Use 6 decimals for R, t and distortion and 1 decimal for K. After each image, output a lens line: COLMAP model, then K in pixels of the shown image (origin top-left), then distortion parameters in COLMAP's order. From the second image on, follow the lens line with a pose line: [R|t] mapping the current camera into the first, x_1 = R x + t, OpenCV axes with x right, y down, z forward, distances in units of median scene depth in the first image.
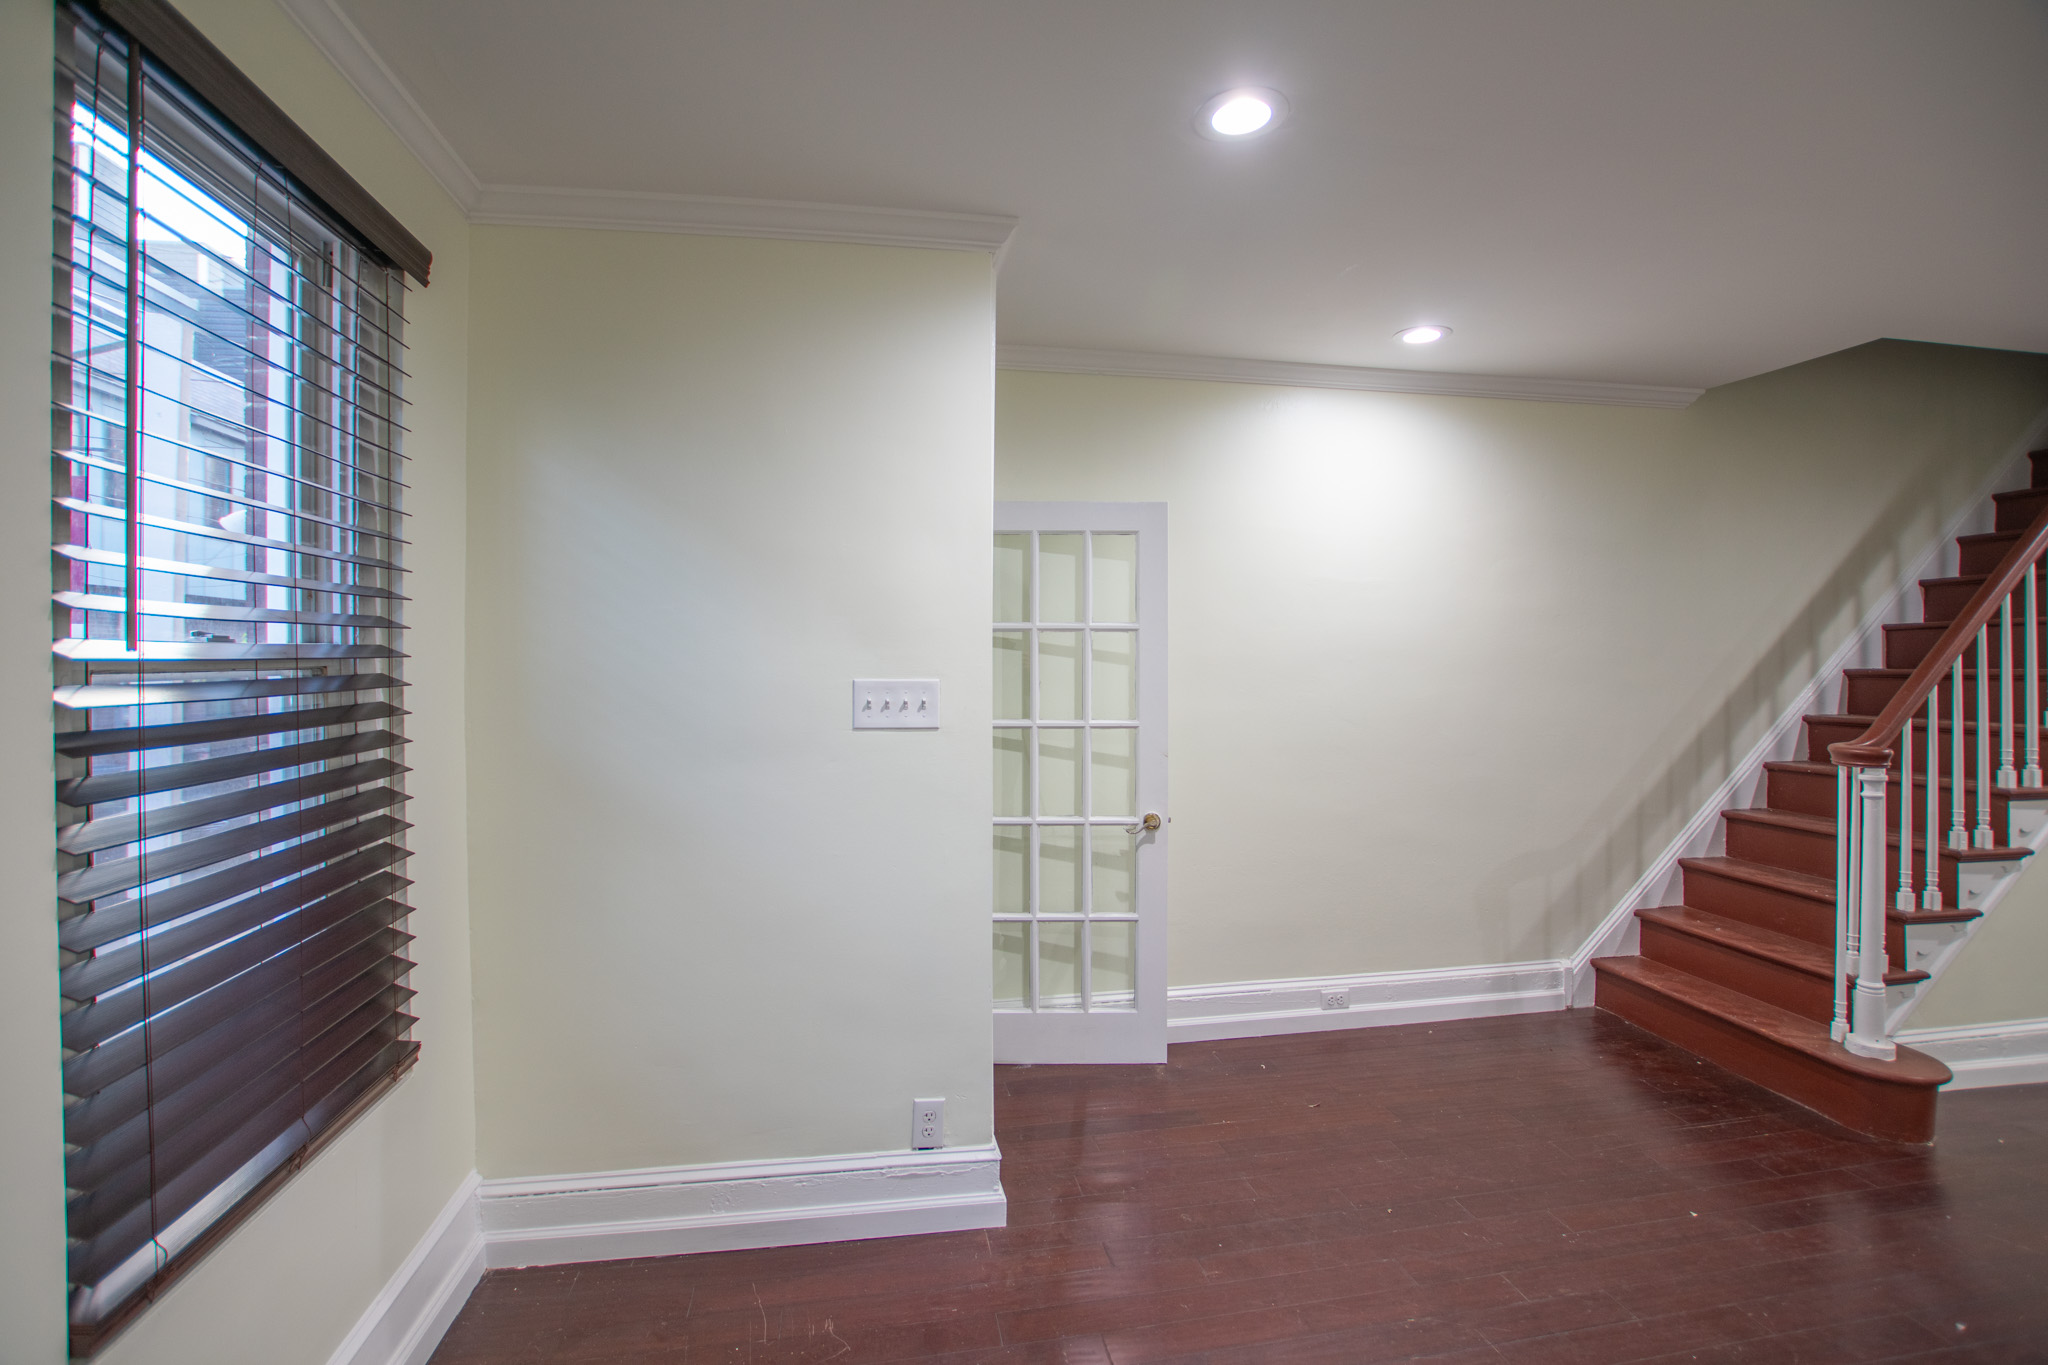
lens RADIAL K [[919.1, 0, 1013.4], [0, 919.1, 665.8], [0, 0, 1]] dist [-0.033220, 0.007677]
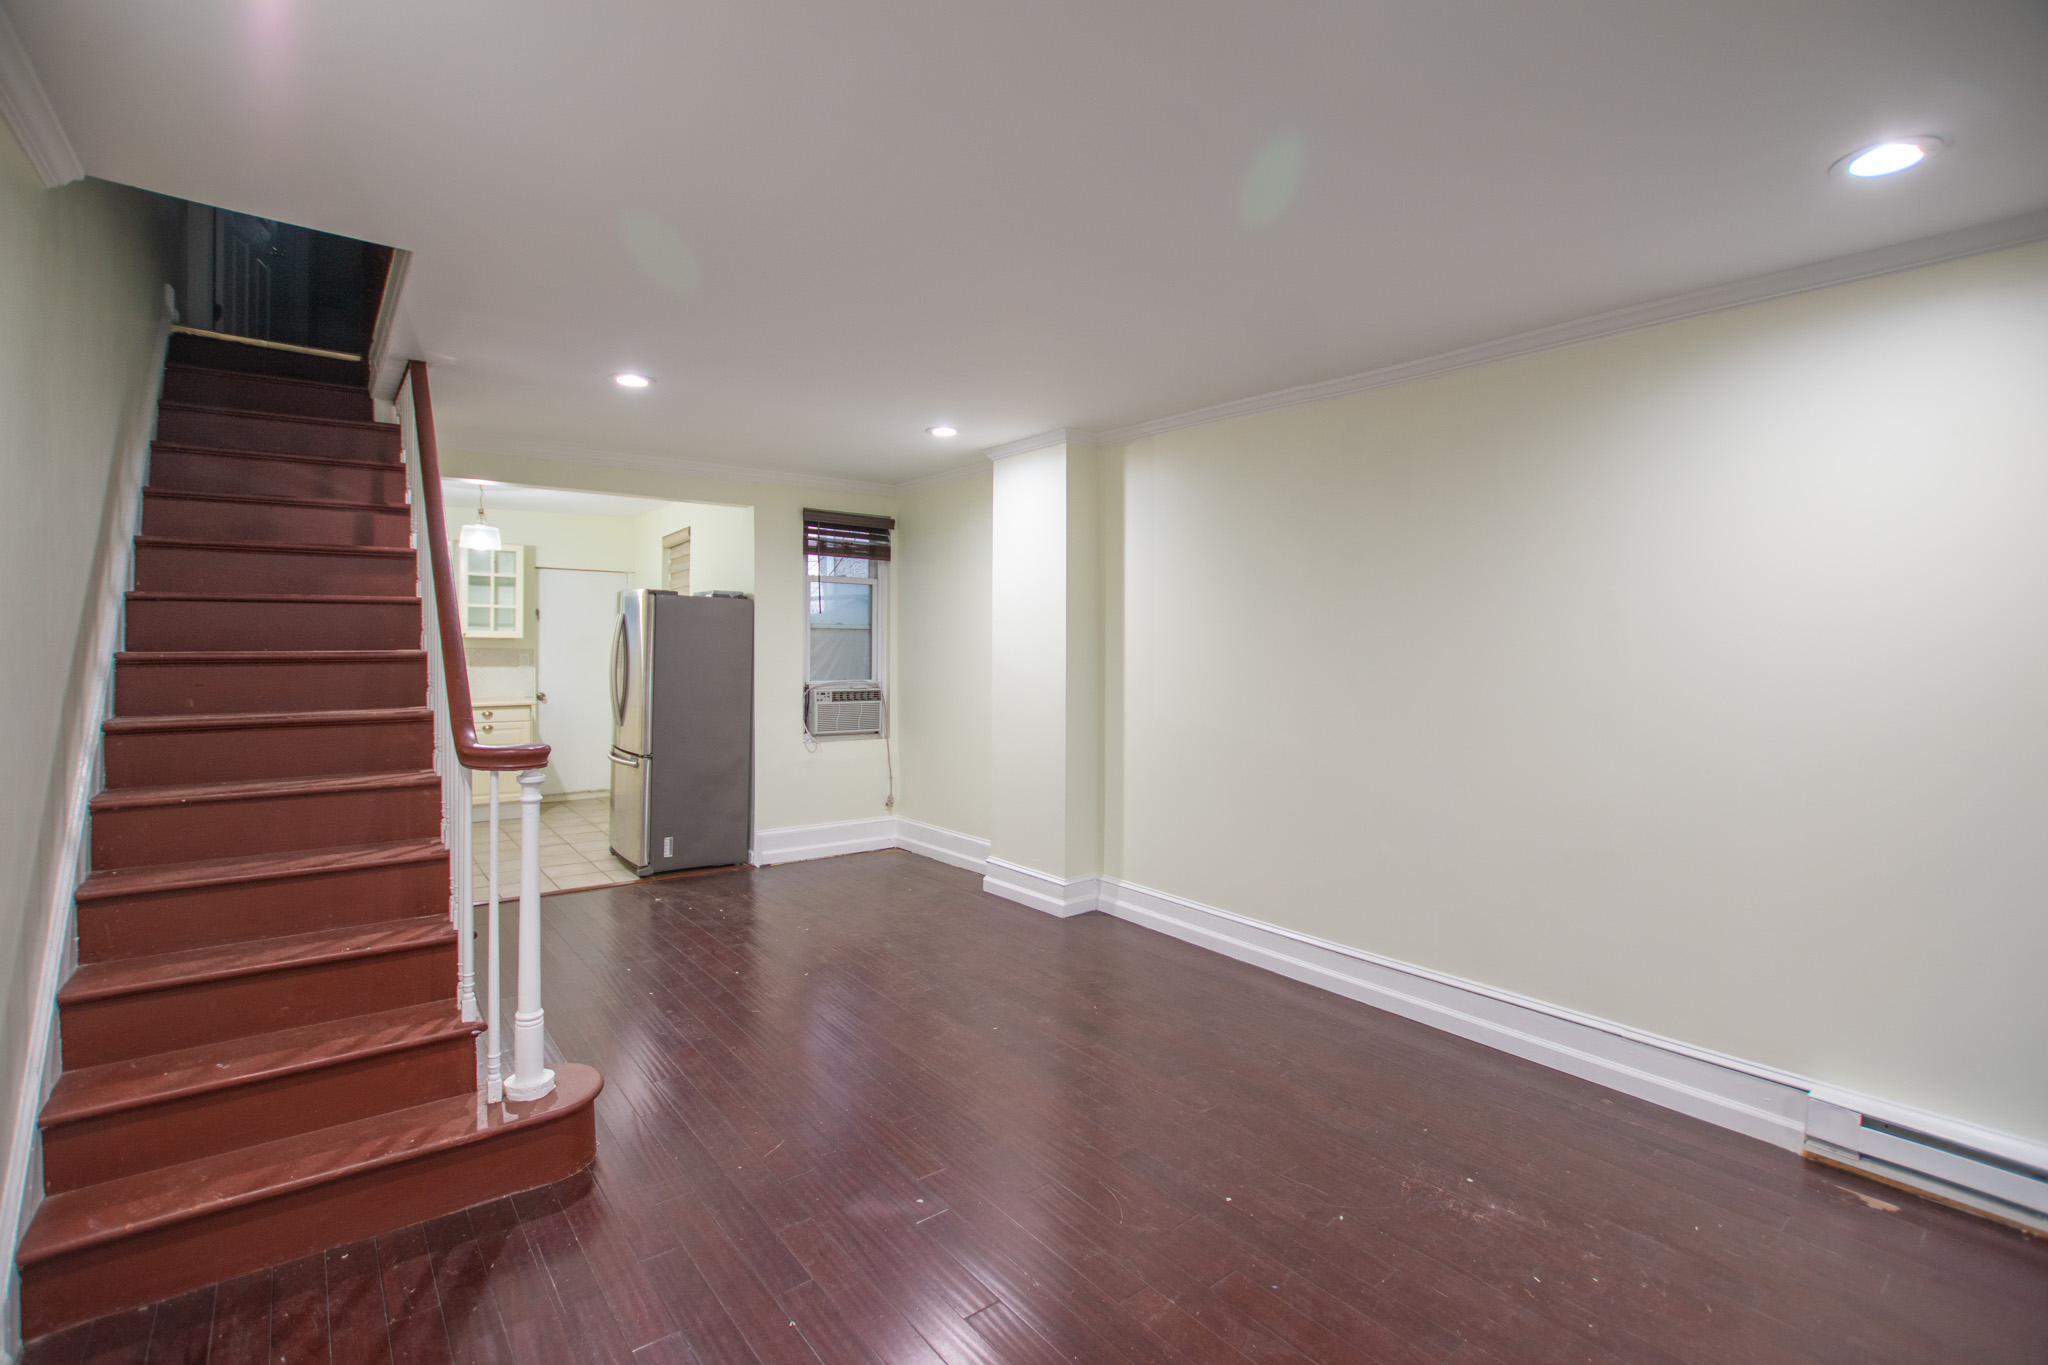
lens RADIAL K [[919.1, 0, 1013.4], [0, 919.1, 665.8], [0, 0, 1]] dist [-0.033220, 0.007677]
pose [[-0.478233, -0.023102, 0.877929, -0.034418], [-0.002425, 0.999685, 0.024986, -0.006963], [-0.878230, 0.009820, -0.478138, 0.879616]]
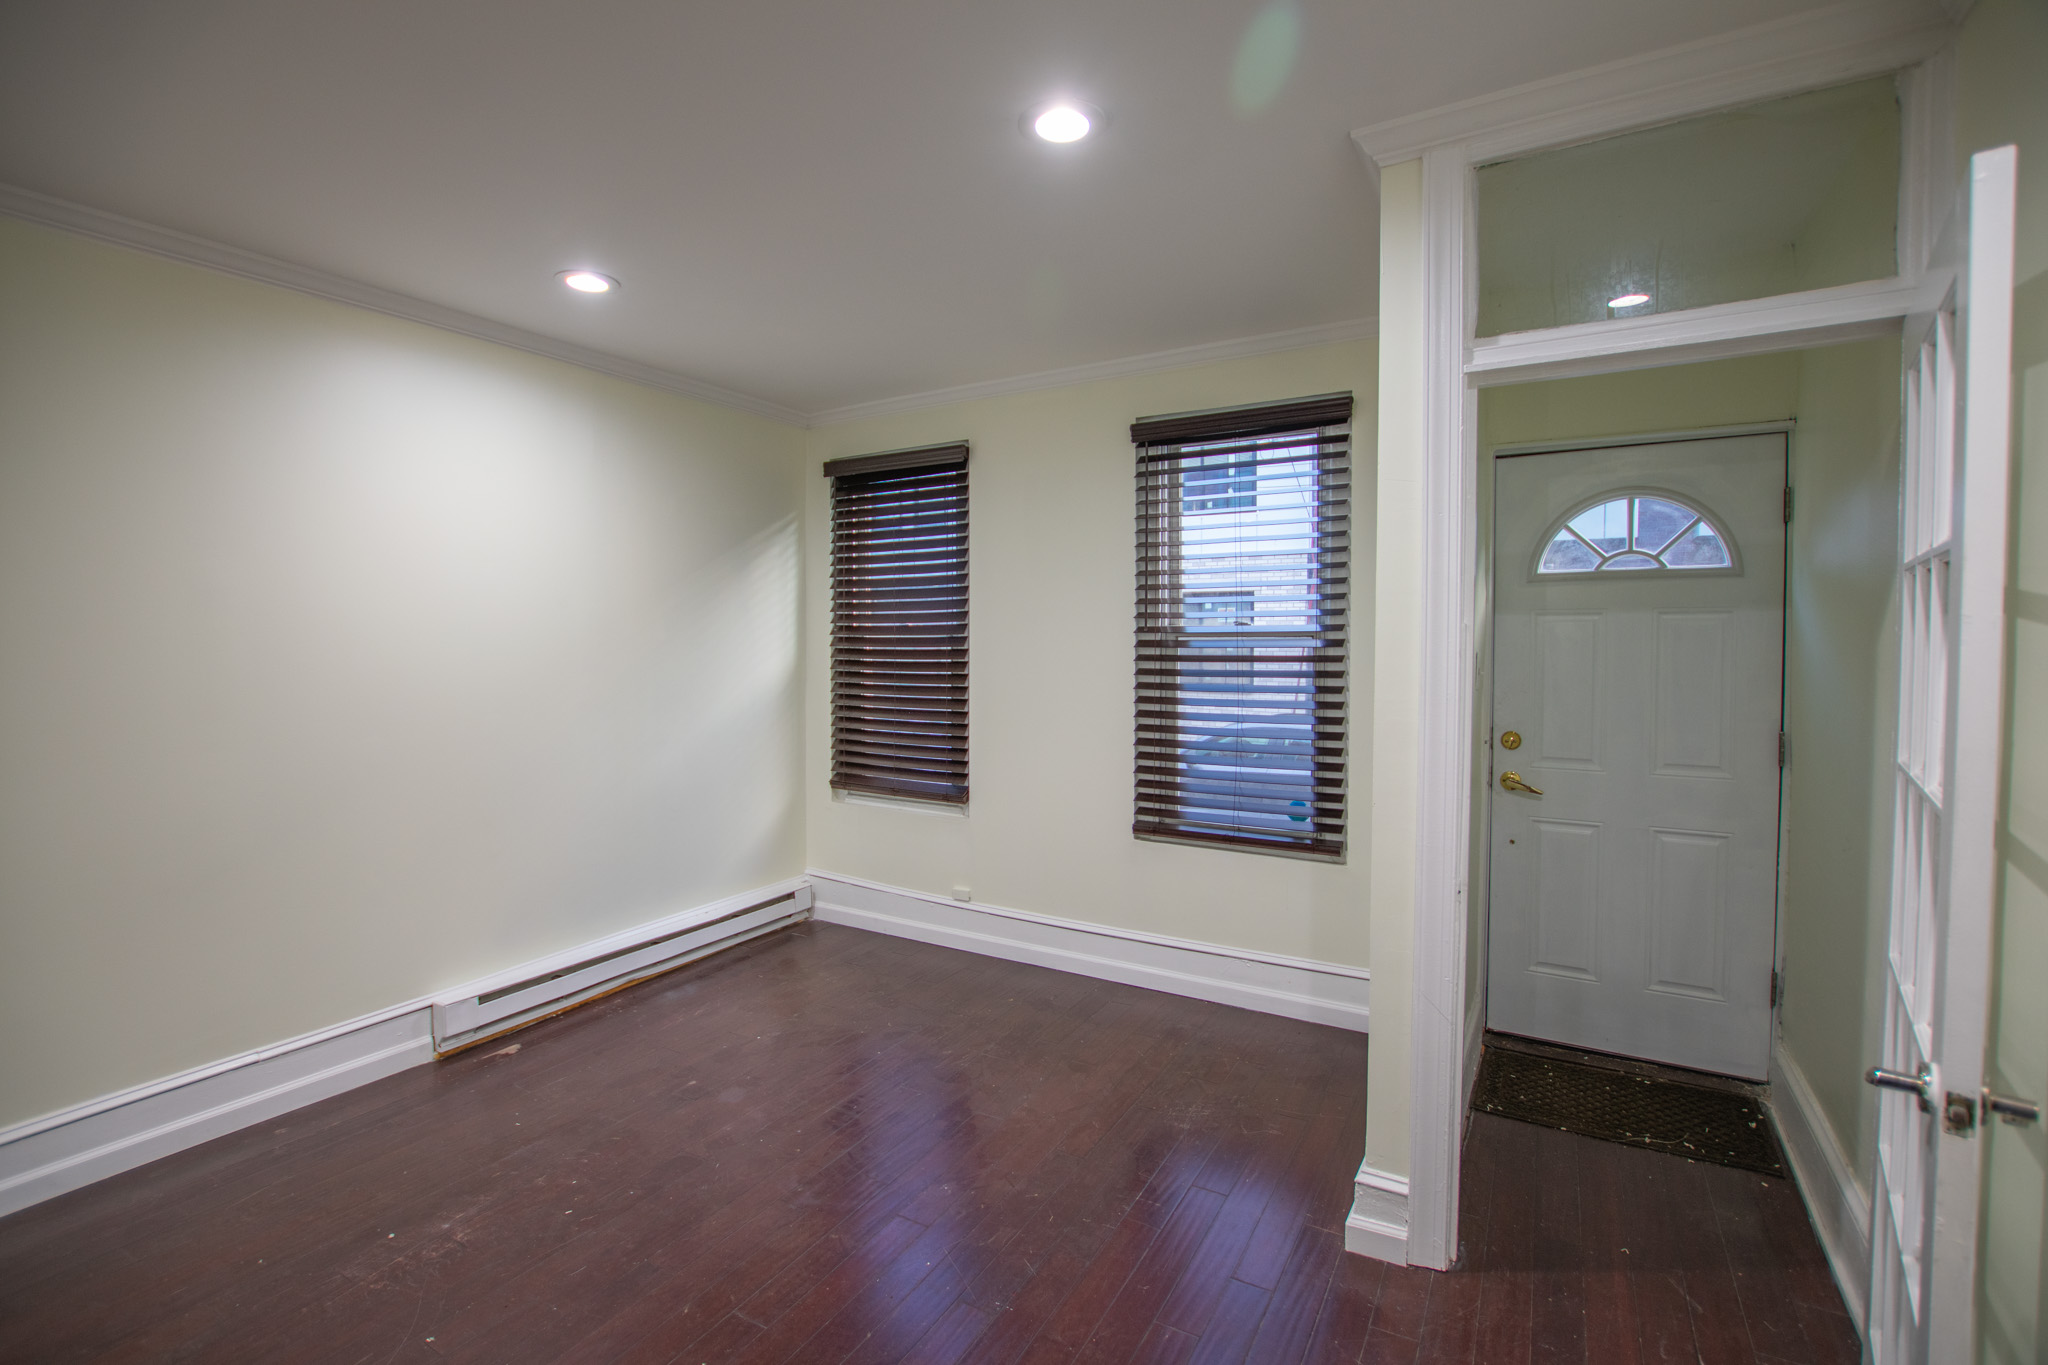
lens RADIAL K [[919.1, 0, 1013.4], [0, 919.1, 665.8], [0, 0, 1]] dist [-0.033220, 0.007677]
pose [[-0.649891, 0.028674, -0.759487, 0.642625], [-0.004056, 0.999143, 0.041193, -0.011161], [0.760017, 0.029851, -0.649217, 0.959198]]
